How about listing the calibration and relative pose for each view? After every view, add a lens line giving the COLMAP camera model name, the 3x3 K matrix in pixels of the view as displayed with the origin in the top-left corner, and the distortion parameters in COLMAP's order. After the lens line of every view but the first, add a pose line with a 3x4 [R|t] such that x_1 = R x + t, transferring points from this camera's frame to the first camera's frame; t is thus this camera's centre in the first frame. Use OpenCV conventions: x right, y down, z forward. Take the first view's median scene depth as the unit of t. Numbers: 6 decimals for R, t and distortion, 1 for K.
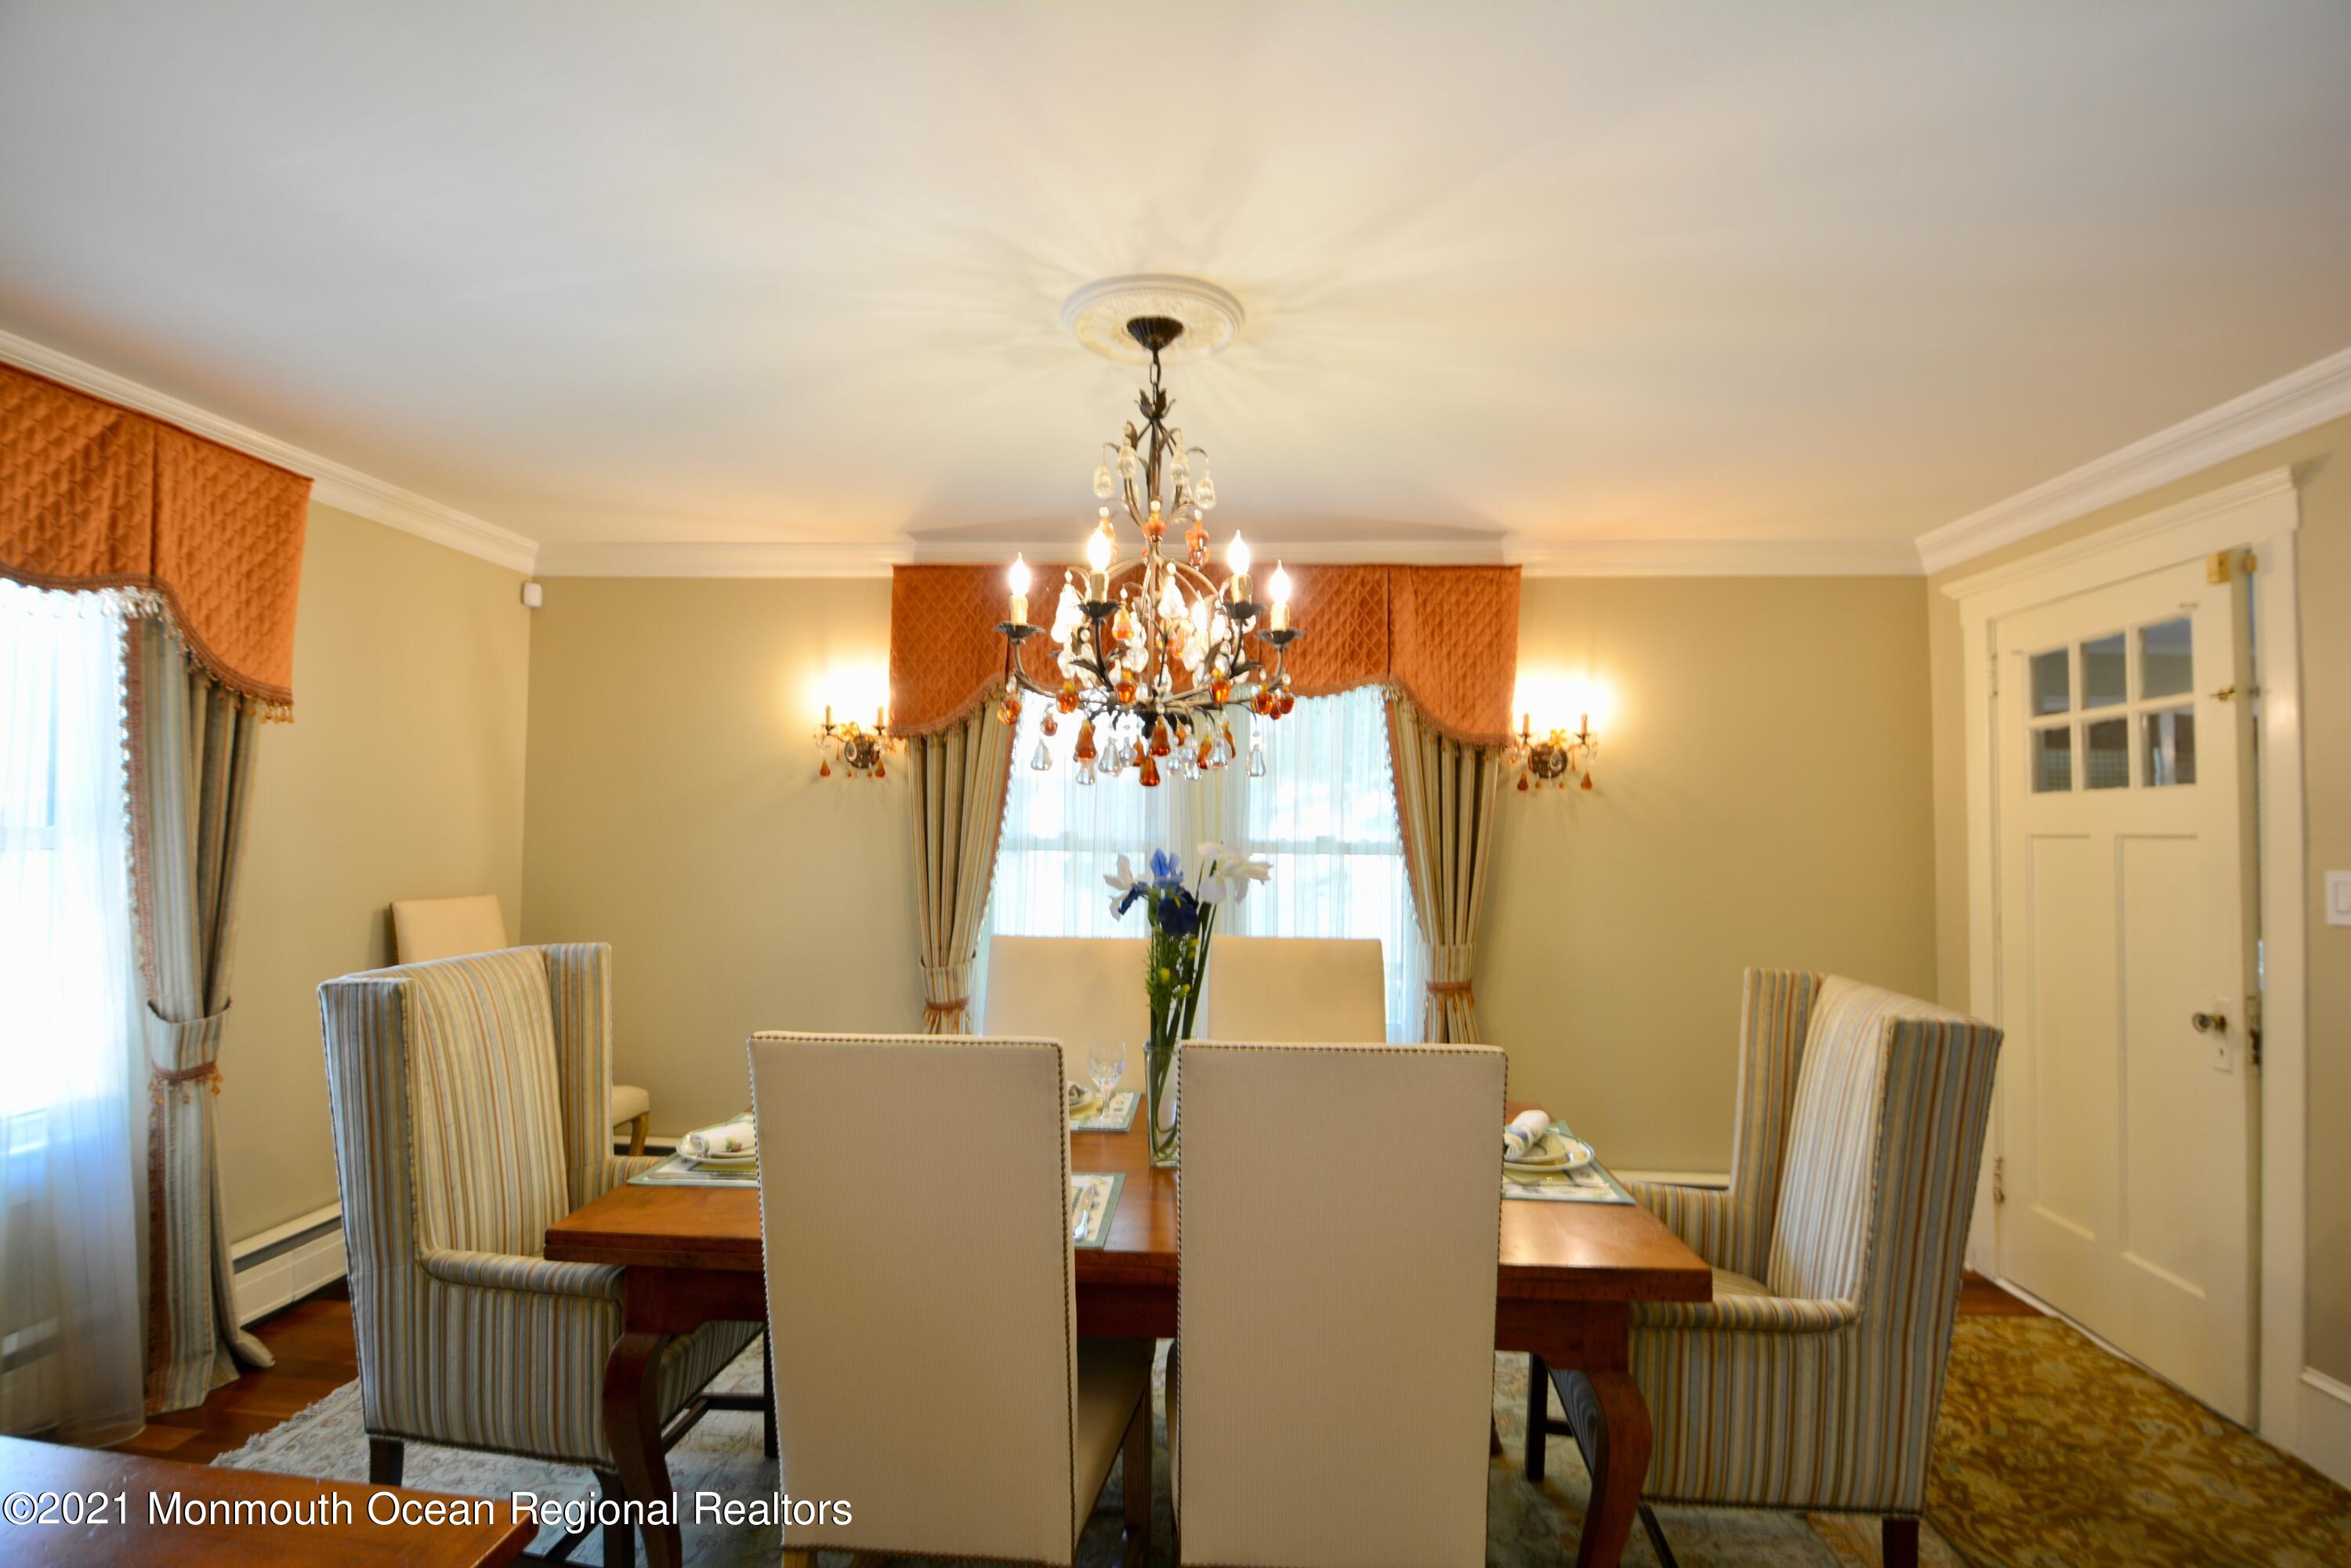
lens RADIAL K [[1033.6, 0, 1184.5], [0, 1033.6, 787.2], [0, 0, 1]] dist [0.002352, -0.018836]
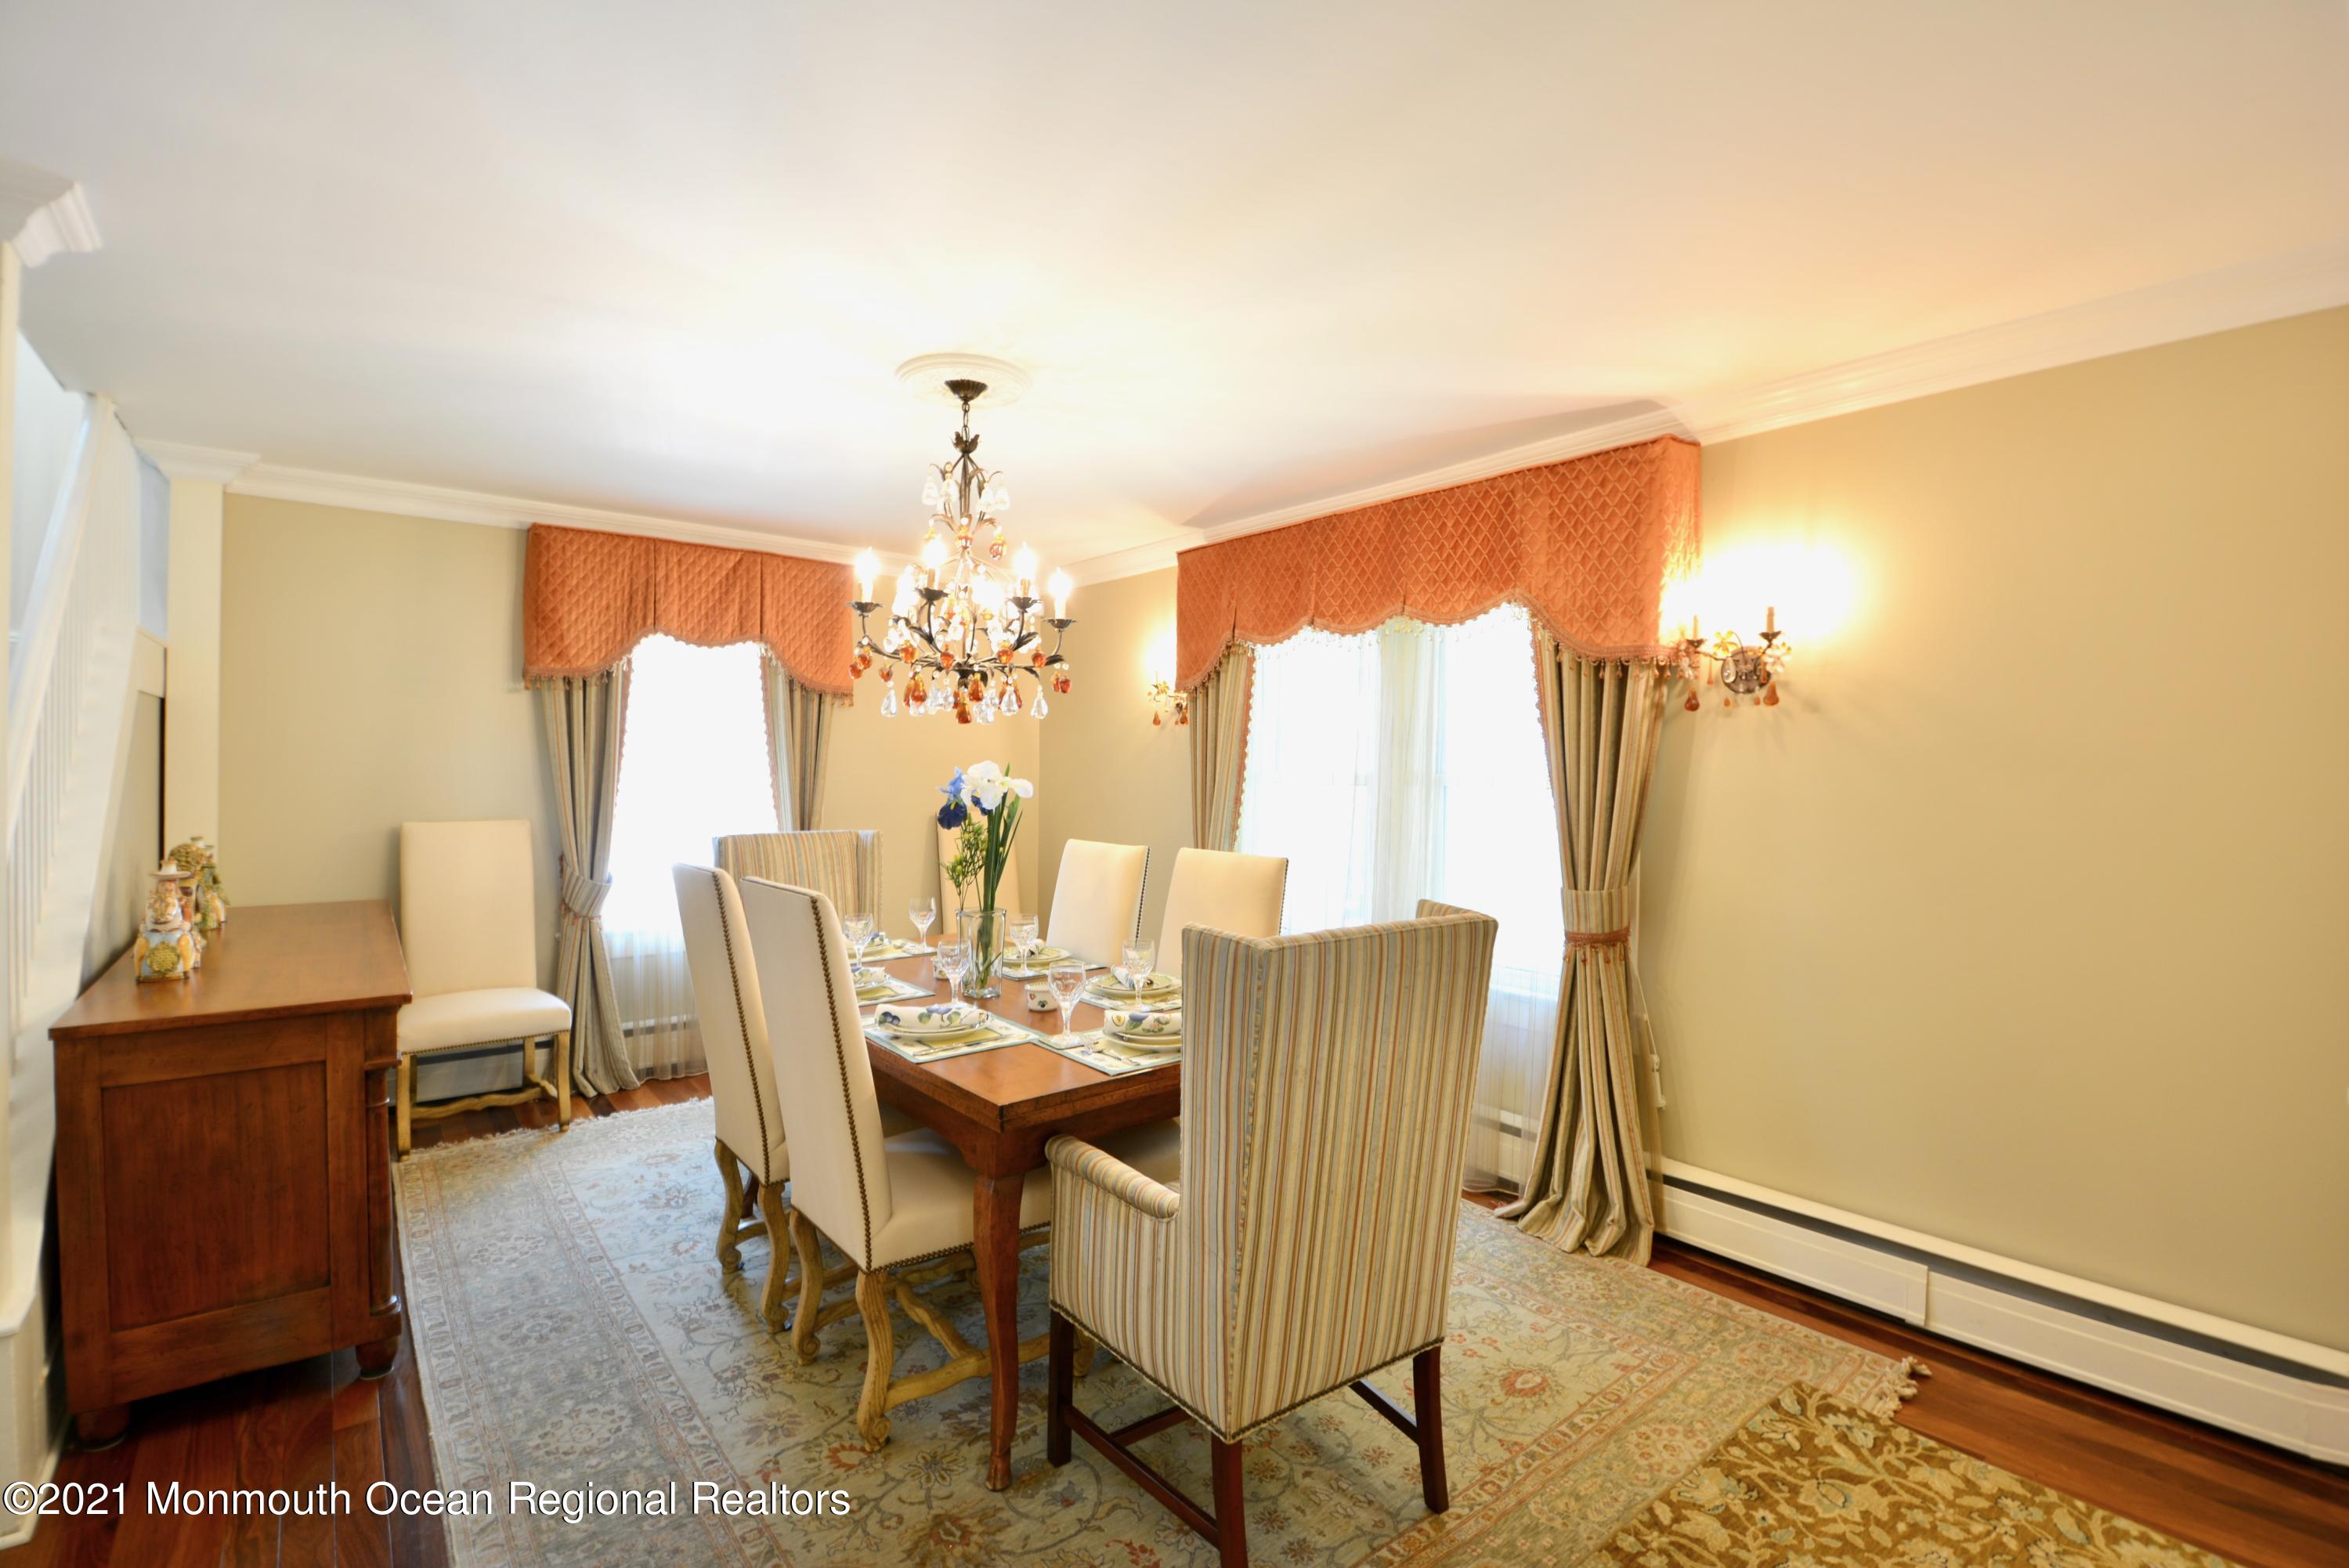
lens RADIAL K [[1065.2, 0, 1184.2], [0, 1065.2, 789.1], [0, 0, 1]] dist [0.009510, -0.020421]
pose [[0.669612, 0.007325, -0.742675, 1.029853], [0.023655, 0.999234, 0.031183, 0.042729], [0.742334, -0.038448, 0.668925, 0.217274]]
